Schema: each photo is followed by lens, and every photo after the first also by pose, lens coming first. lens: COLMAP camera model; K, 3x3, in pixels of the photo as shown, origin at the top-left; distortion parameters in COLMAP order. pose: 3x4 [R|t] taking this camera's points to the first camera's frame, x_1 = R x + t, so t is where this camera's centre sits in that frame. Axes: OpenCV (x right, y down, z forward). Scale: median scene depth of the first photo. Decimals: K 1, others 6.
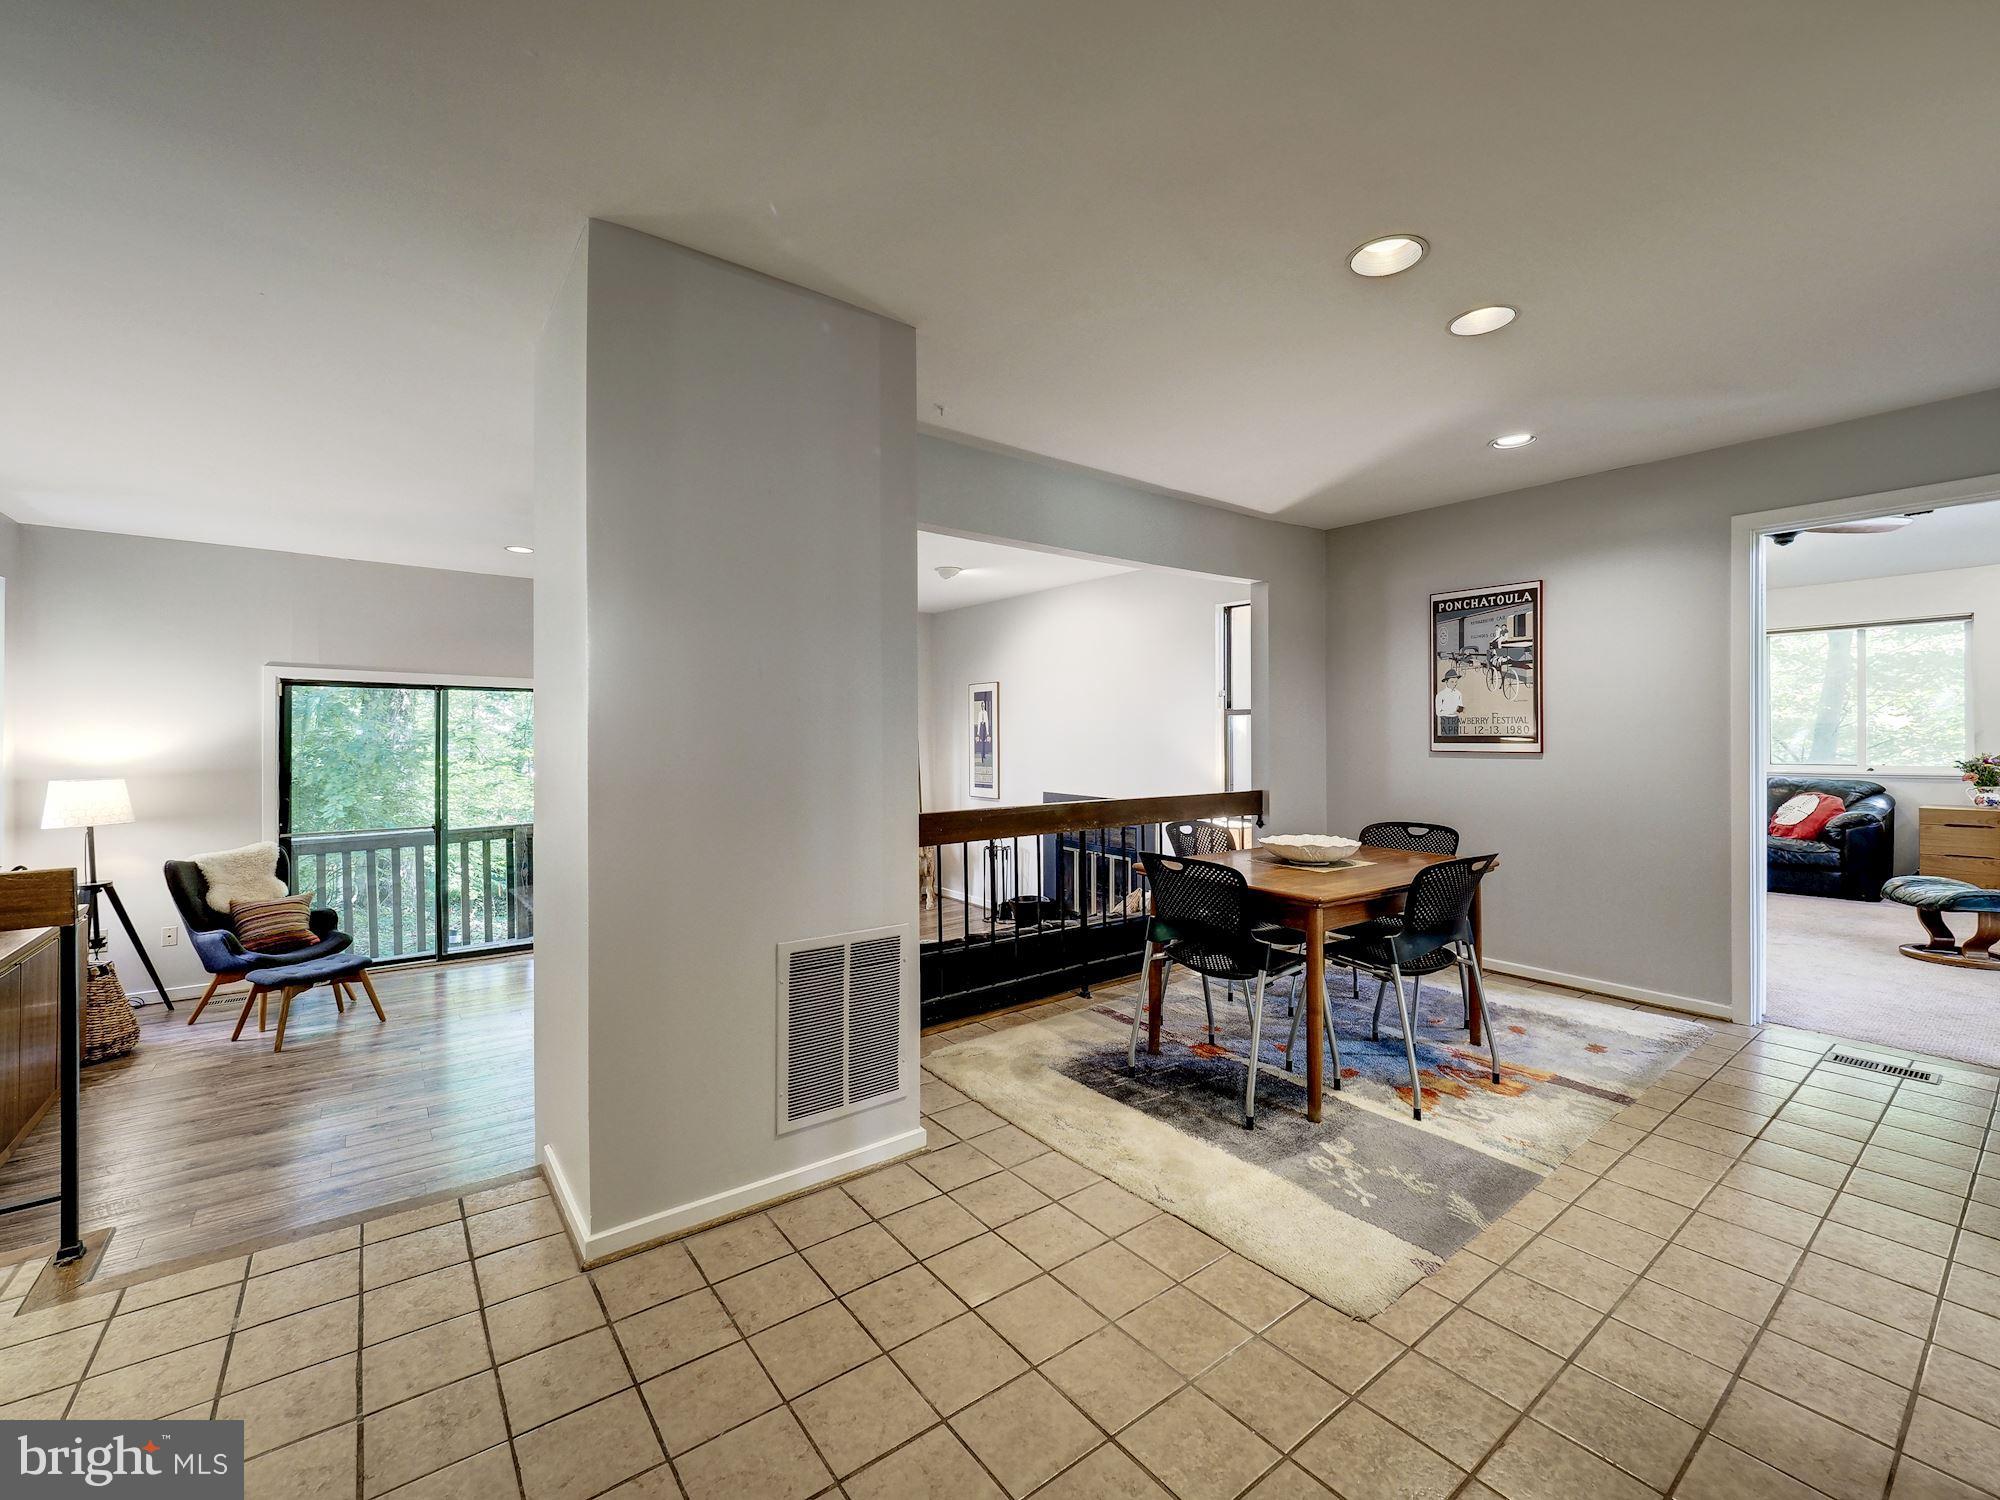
lens RADIAL K [[850.3, 0, 1011.7], [0, 850.3, 736.3], [0, 0, 1]] dist [-0.002863, -0.002531]
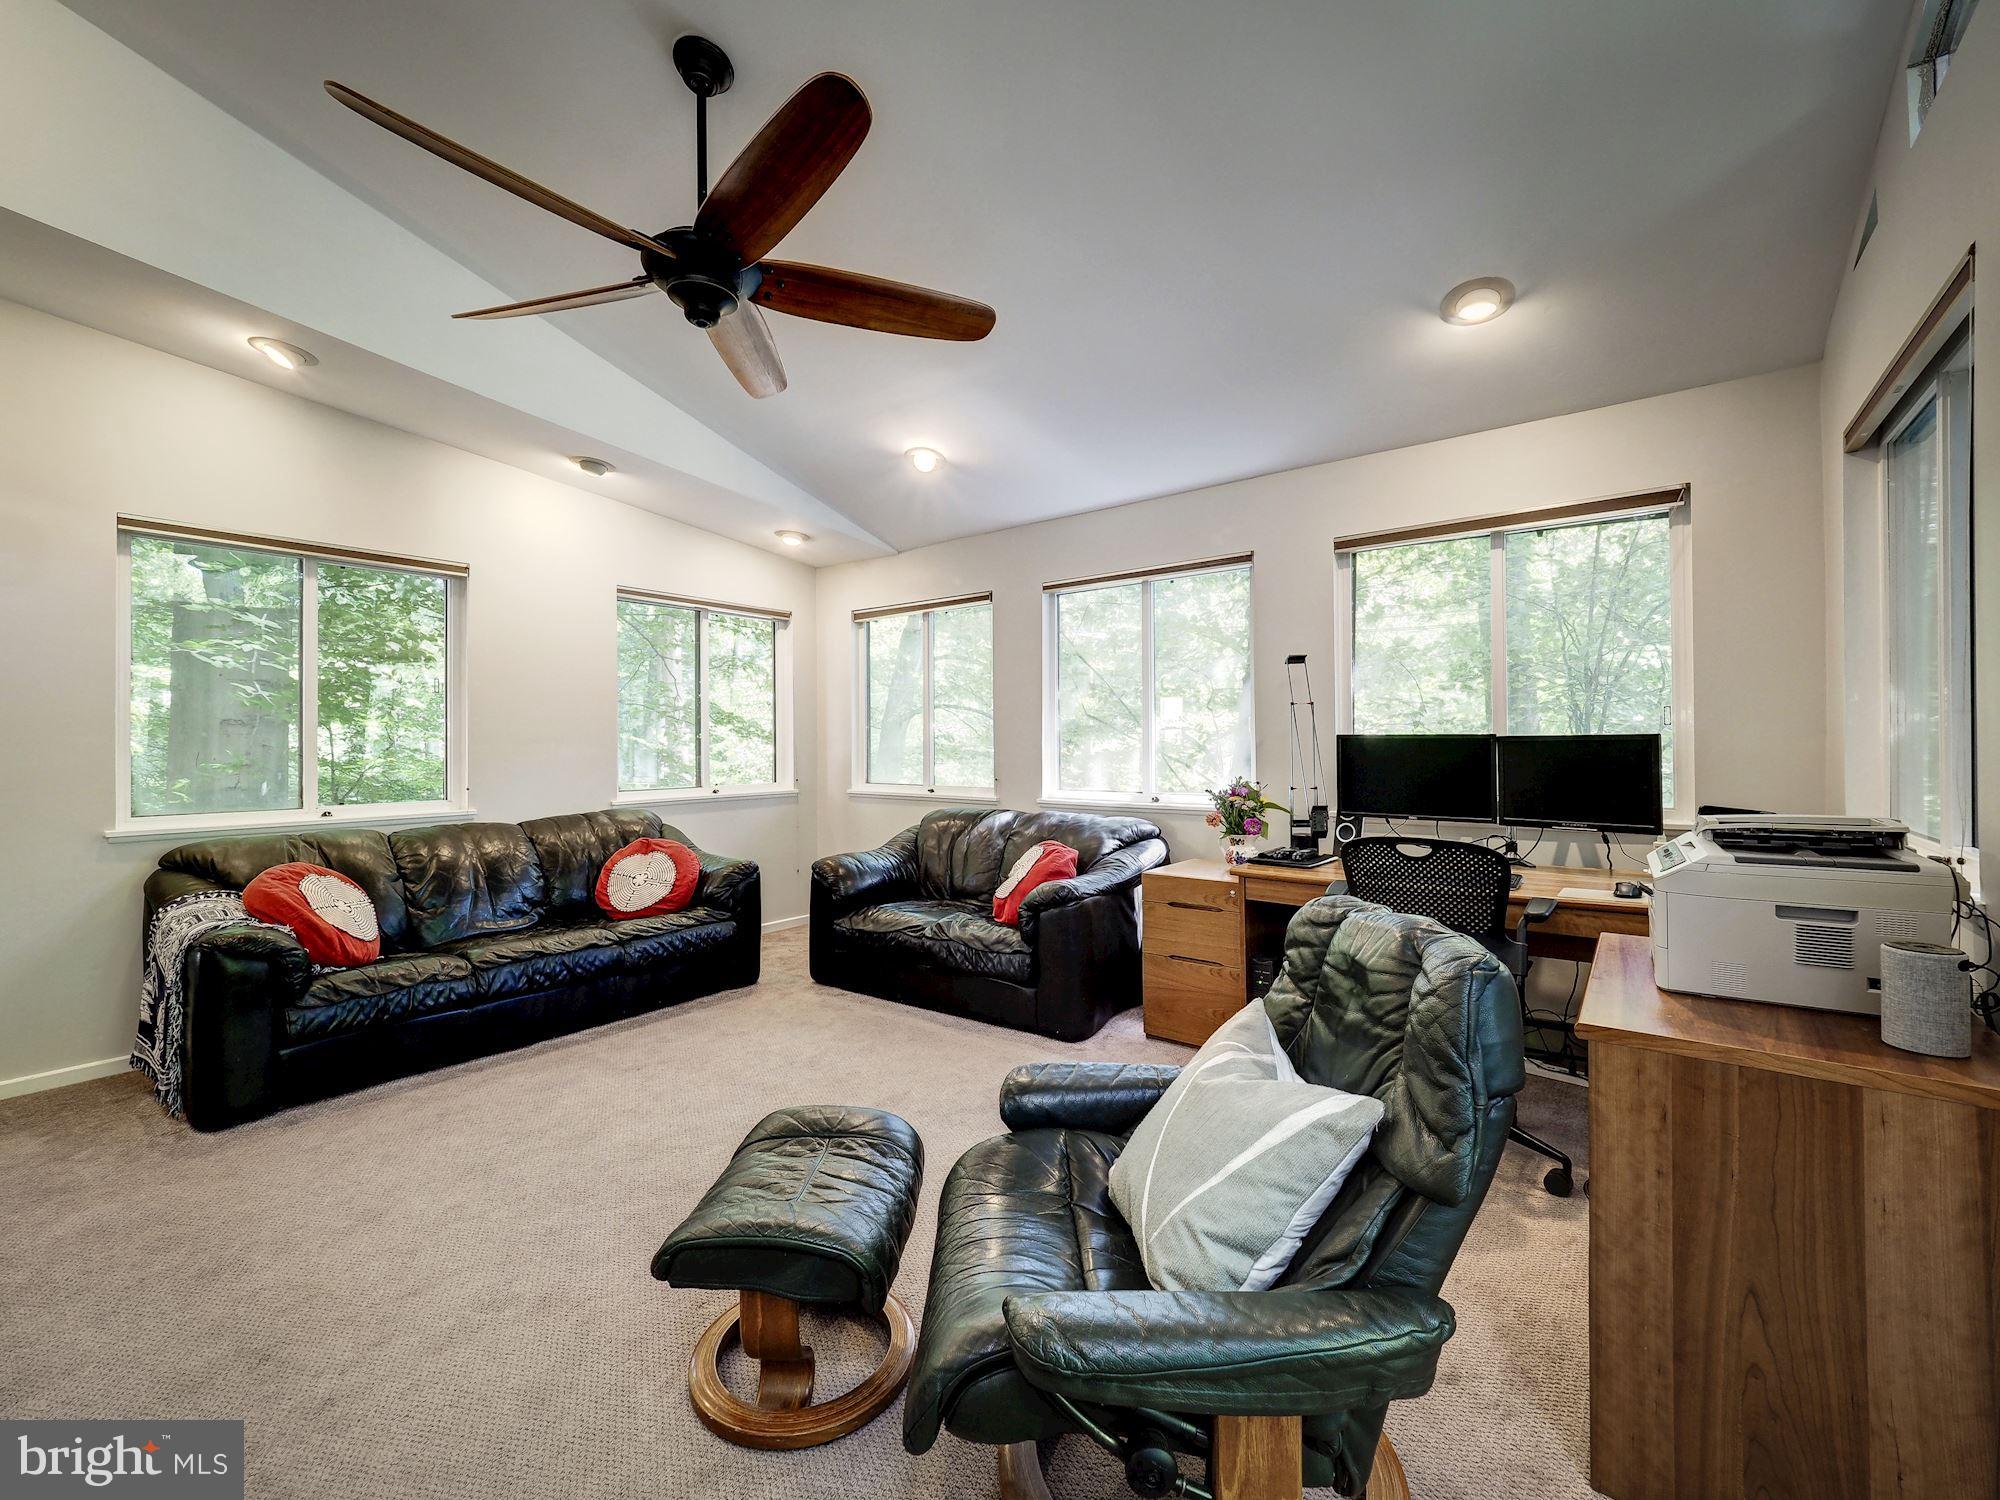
lens RADIAL K [[850.3, 0, 1027.8], [0, 850.3, 739.4], [0, 0, 1]] dist [-0.002863, -0.002531]
pose [[0.960227, -0.005766, 0.279159, 1.177064], [0.007729, 0.999953, -0.005931, -0.007522], [-0.279112, 0.007853, 0.960226, 0.640466]]
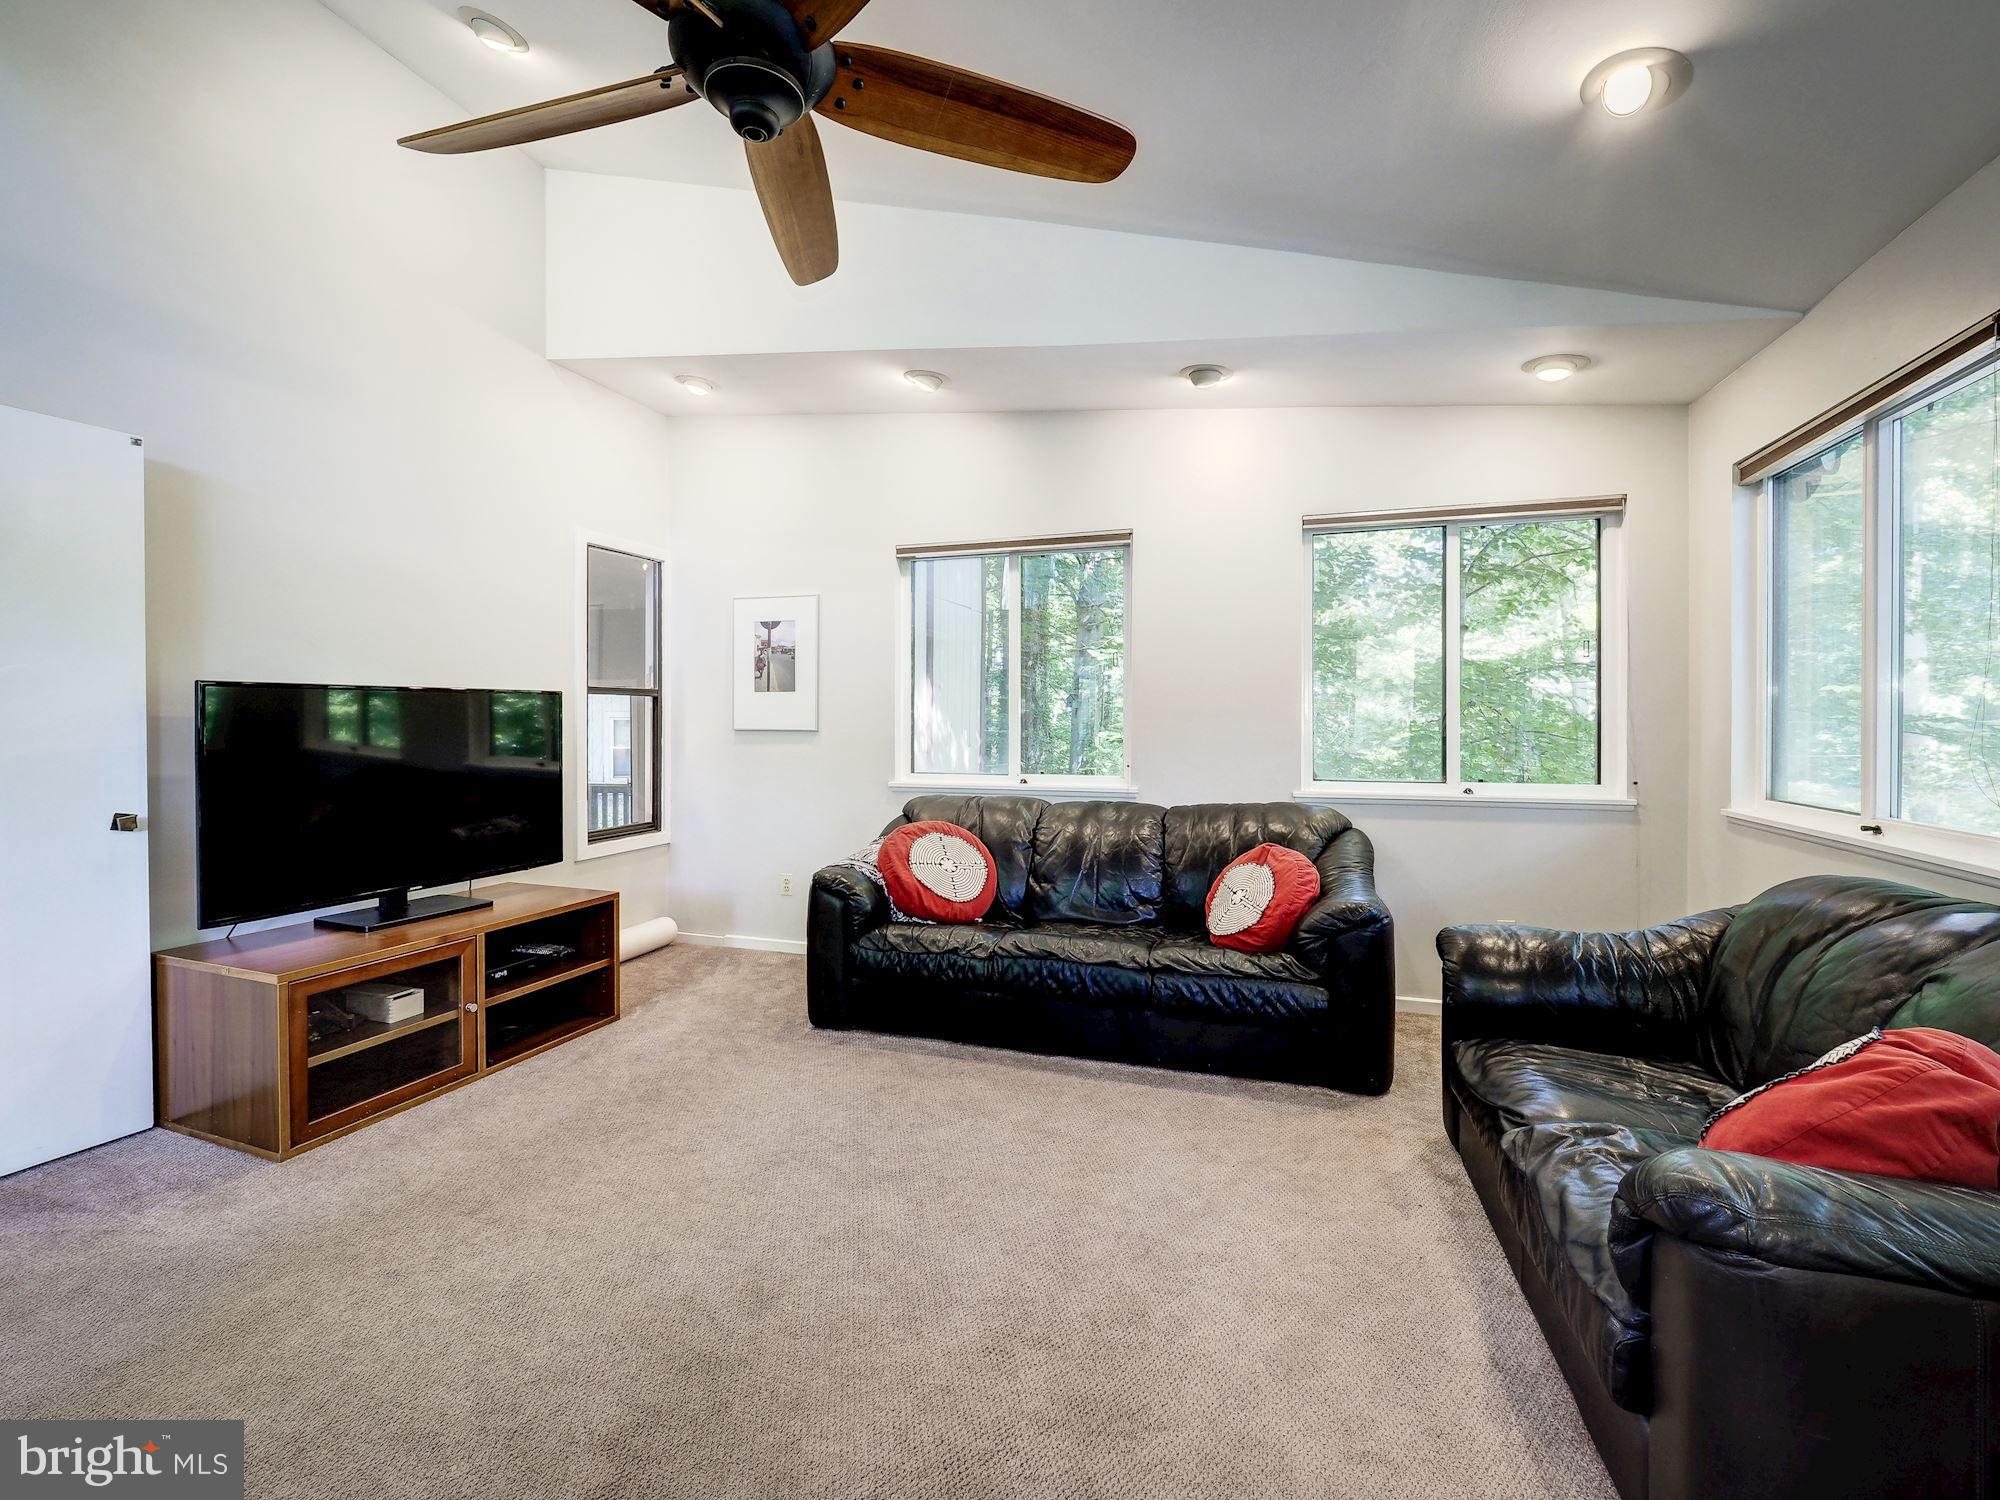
lens RADIAL K [[850.3, 0, 1001.9], [0, 850.3, 730.7], [0, 0, 1]] dist [-0.002863, -0.002531]
pose [[0.566771, 0.011877, -0.823790, 1.514036], [-0.002367, 0.999915, 0.012787, -0.010957], [0.823872, -0.005297, 0.566751, 1.103053]]
